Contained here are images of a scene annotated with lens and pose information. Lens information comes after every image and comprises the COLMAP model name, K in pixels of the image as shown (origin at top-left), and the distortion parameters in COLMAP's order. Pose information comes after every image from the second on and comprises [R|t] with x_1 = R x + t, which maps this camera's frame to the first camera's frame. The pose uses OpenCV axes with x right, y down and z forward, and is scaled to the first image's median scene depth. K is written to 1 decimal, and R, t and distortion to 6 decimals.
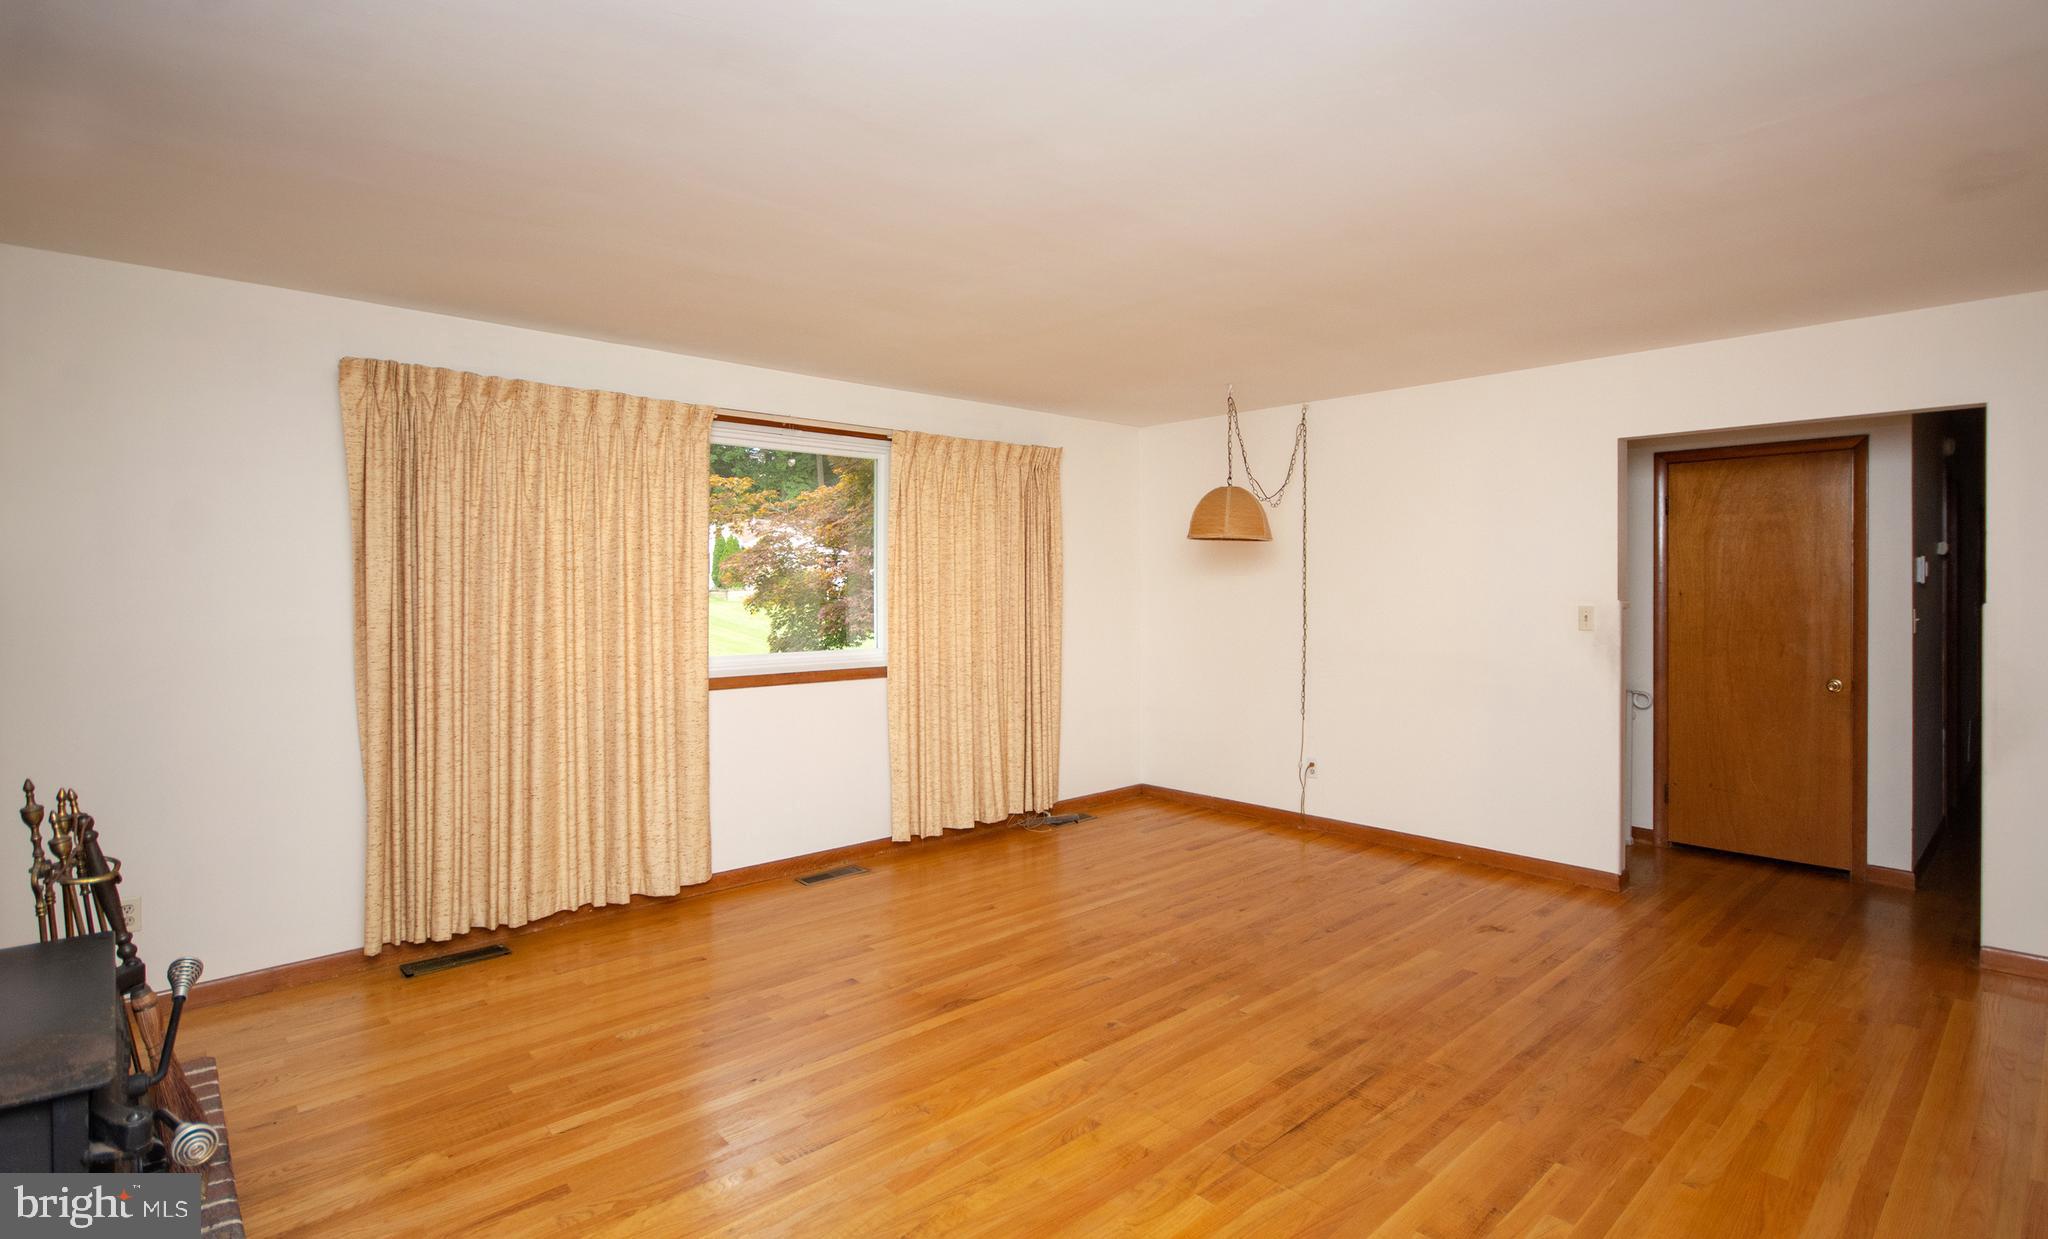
lens RADIAL K [[1014.1, 0, 1046.0], [0, 1014.1, 571.4], [0, 0, 1]] dist [-0.001932, 0.000440]
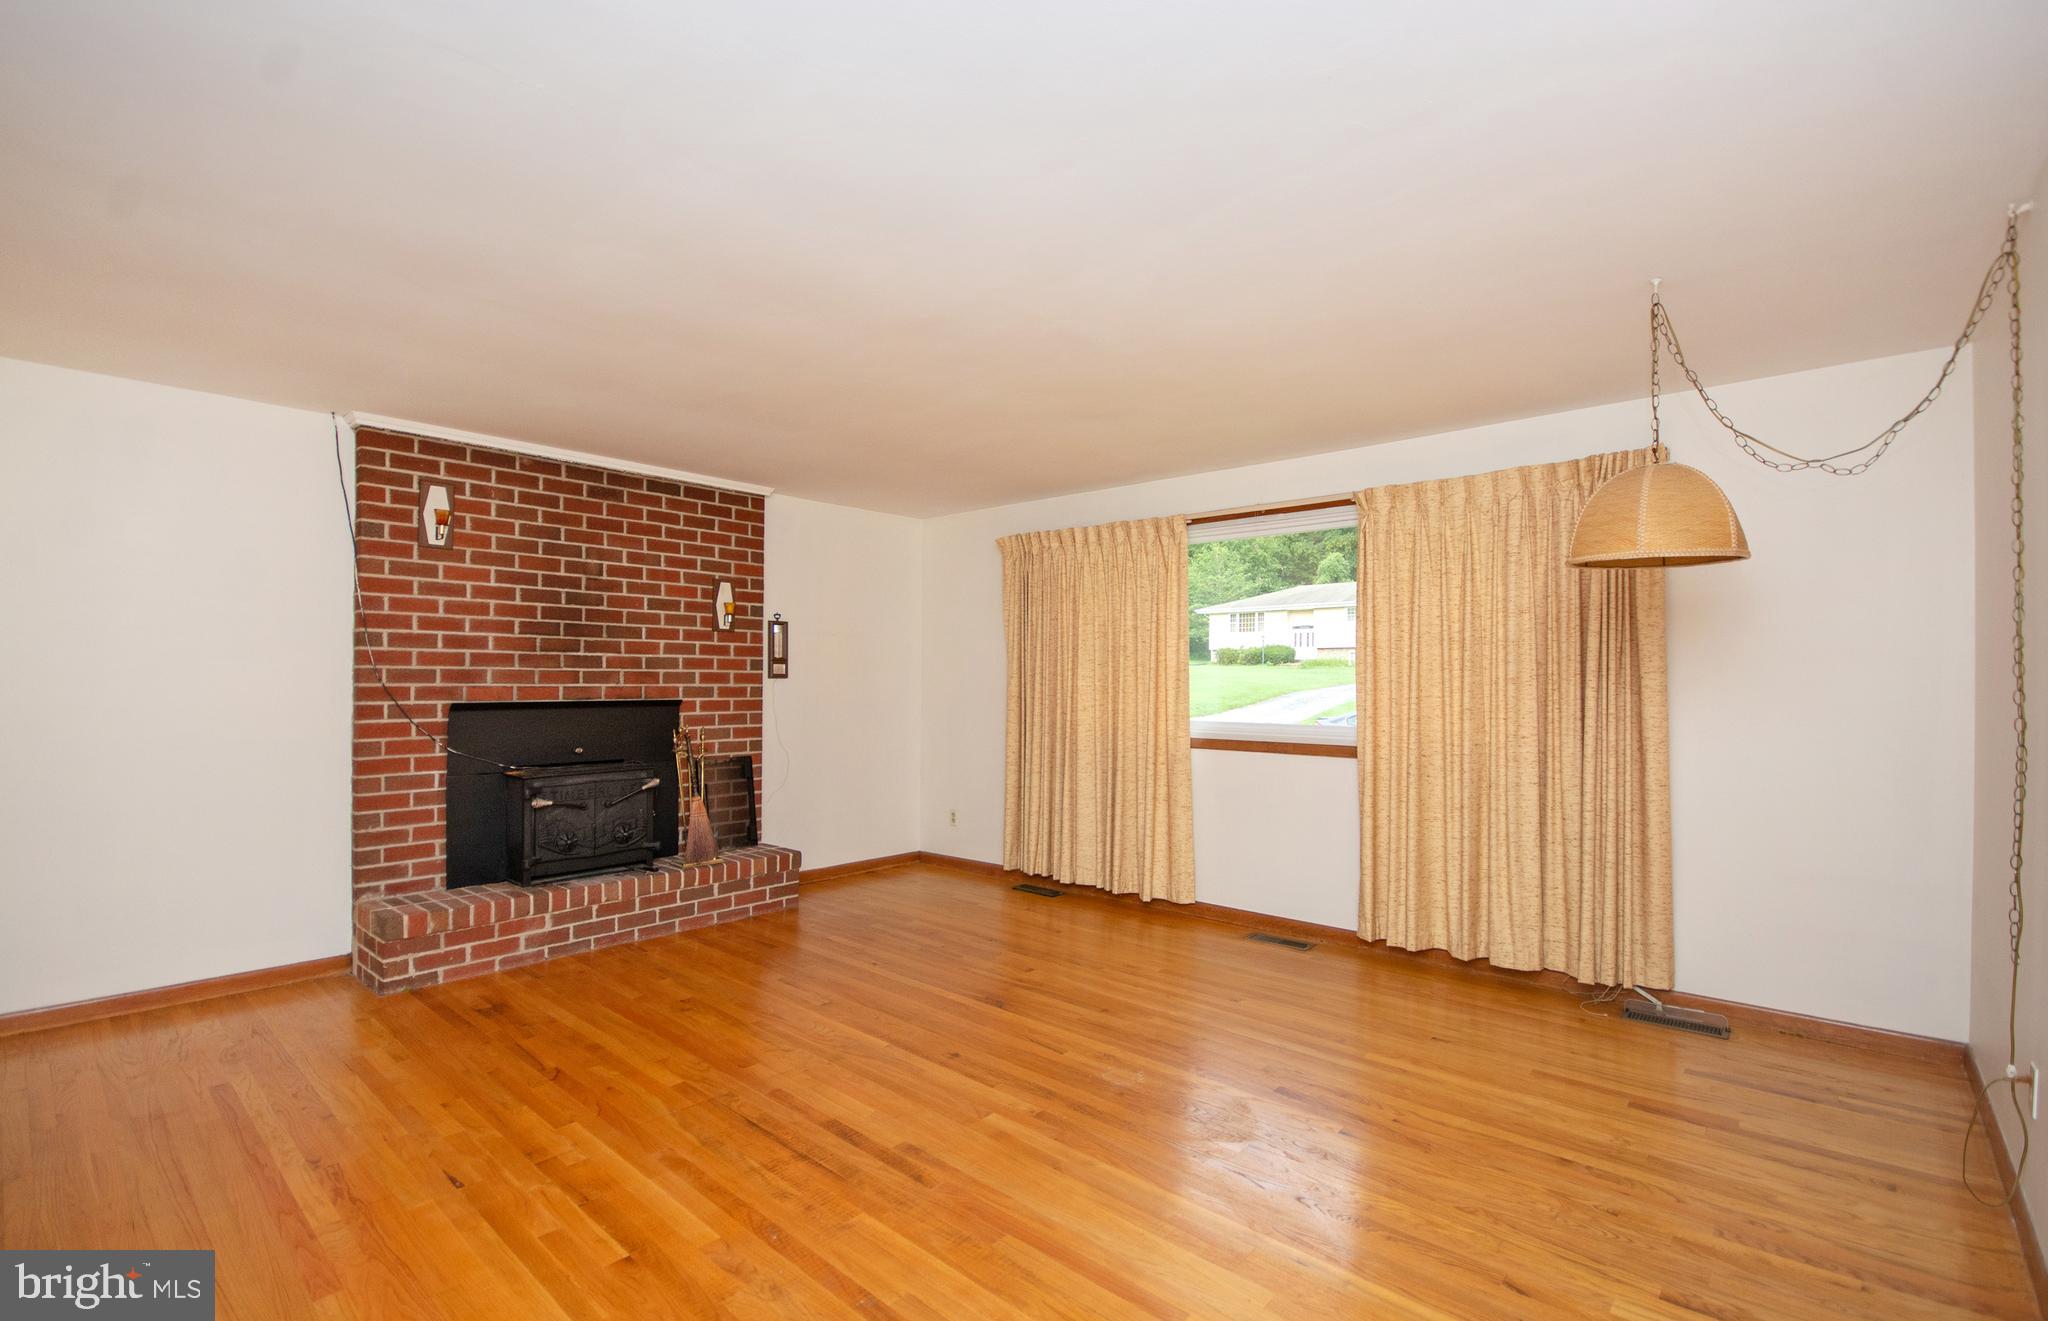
lens RADIAL K [[928.2, 0, 1021.4], [0, 928.2, 664.1], [0, 0, 1]] dist [-0.018467, 0.000005]
pose [[0.062479, -0.017940, -0.997885, 1.017468], [0.006053, 0.999827, -0.017596, 0.047394], [0.998028, -0.004941, 0.062577, 0.971606]]
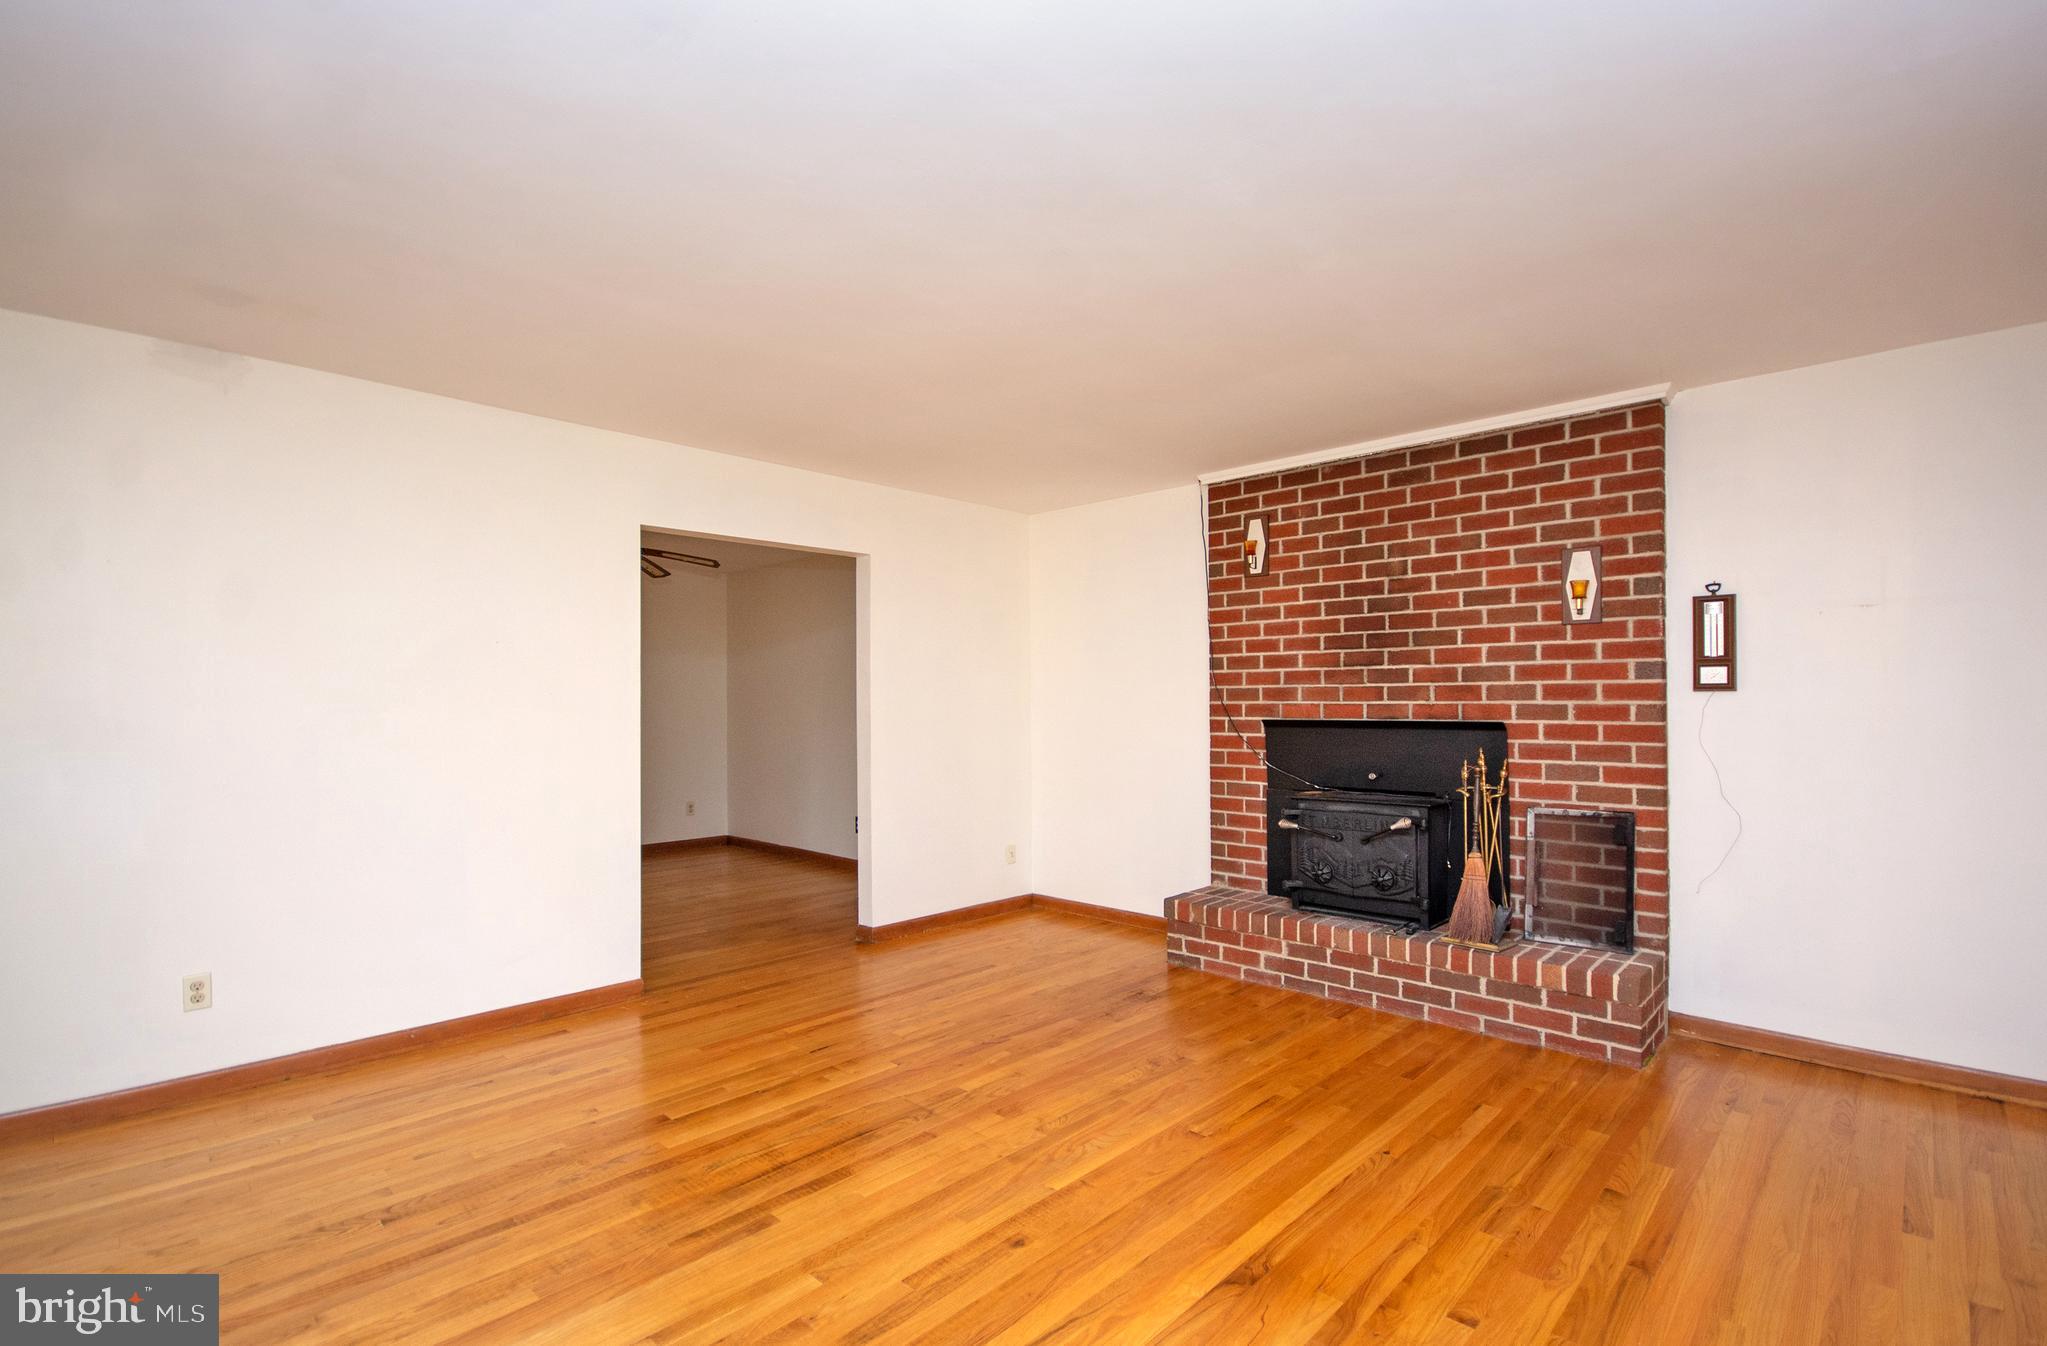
lens RADIAL K [[909.9, 0, 1034.3], [0, 909.9, 690.5], [0, 0, 1]] dist [-0.006188, -0.001013]
pose [[-0.999049, 0.001979, -0.043556, 0.077854], [0.002963, 0.999741, -0.022547, 0.060704], [0.043500, -0.022655, -0.998797, 1.597973]]
